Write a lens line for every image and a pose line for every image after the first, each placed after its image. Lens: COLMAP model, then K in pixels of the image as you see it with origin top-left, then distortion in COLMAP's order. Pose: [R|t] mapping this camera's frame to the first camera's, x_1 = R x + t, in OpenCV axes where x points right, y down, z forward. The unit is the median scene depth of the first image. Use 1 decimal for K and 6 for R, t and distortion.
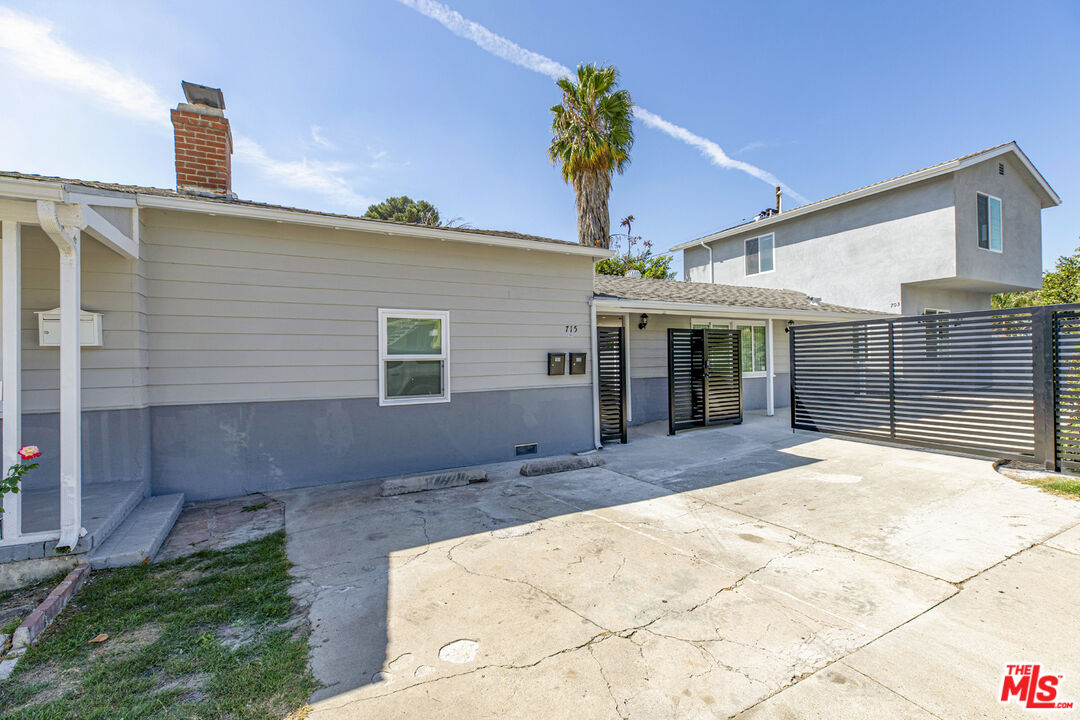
lens RADIAL K [[470.0, 0, 535.4], [0, 470.0, 360.6], [0, 0, 1]] dist [-0.014651, -0.000474]
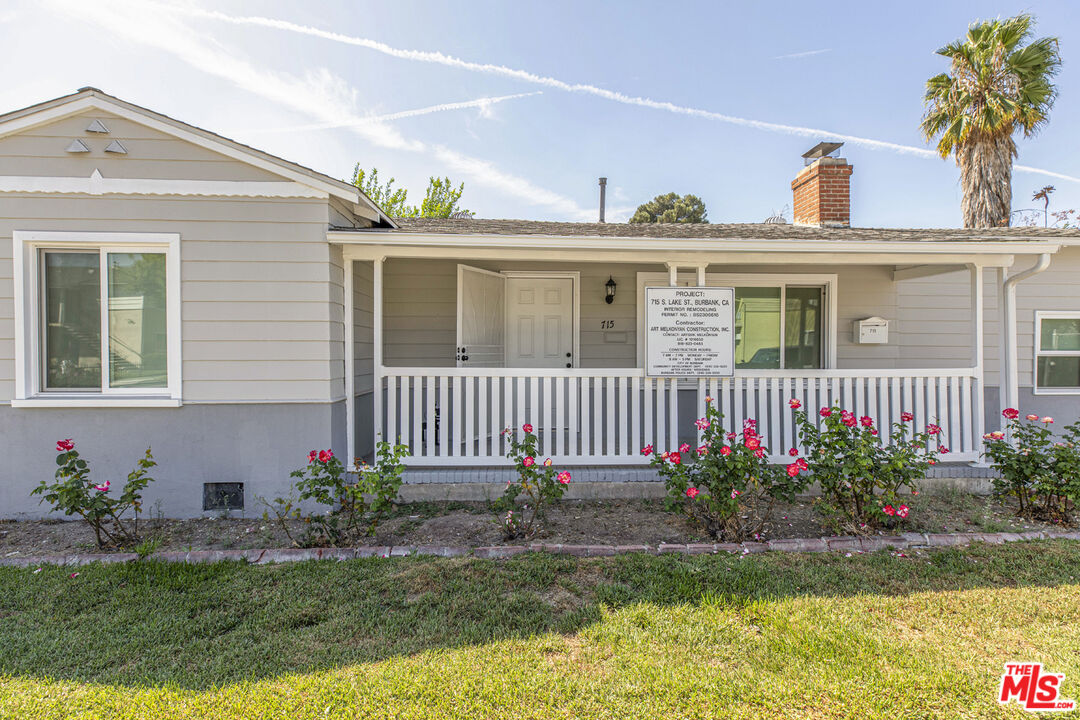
lens RADIAL K [[487.0, 0, 548.6], [0, 487.0, 347.1], [0, 0, 1]] dist [0.002382, -0.000412]
pose [[0.909249, 0.002855, -0.416243, -0.245157], [-0.010826, 0.999800, -0.016789, 0.003367], [0.416112, 0.019772, 0.909098, -0.158486]]
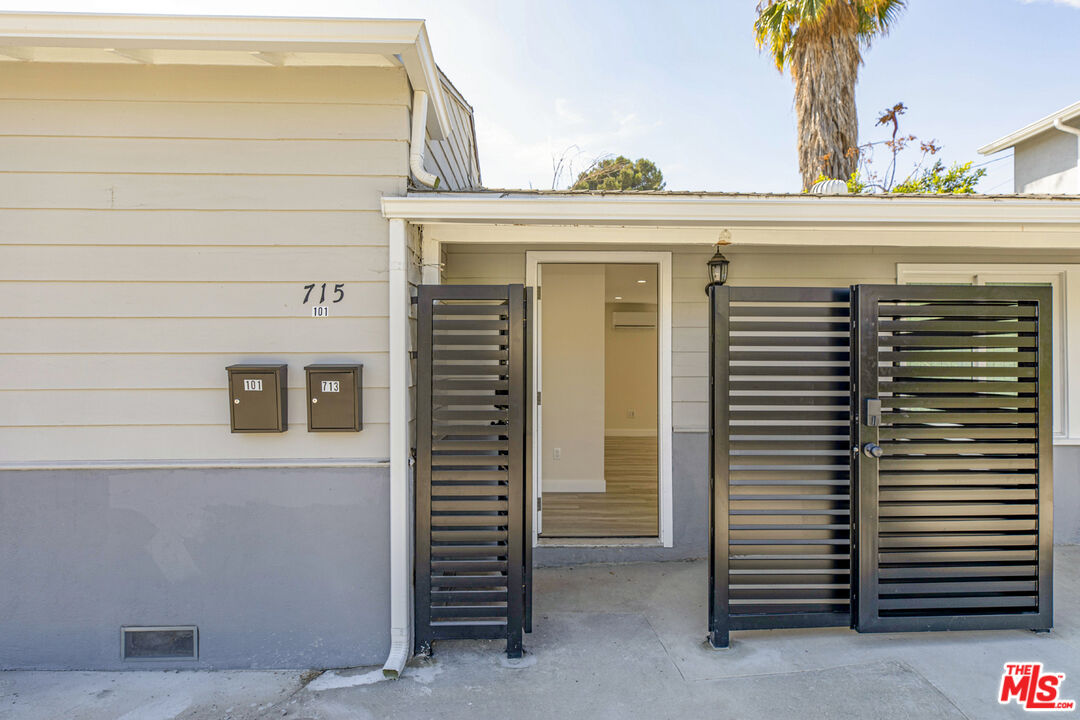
lens RADIAL K [[561.9, 0, 545.7], [0, 561.9, 355.4], [0, 0, 1]] dist [-0.006029, -0.000219]
pose [[0.893756, 0.012088, -0.448390, 0.131659], [-0.014943, 0.999884, -0.002831, -0.008138], [0.448304, 0.009231, 0.893834, 0.237560]]
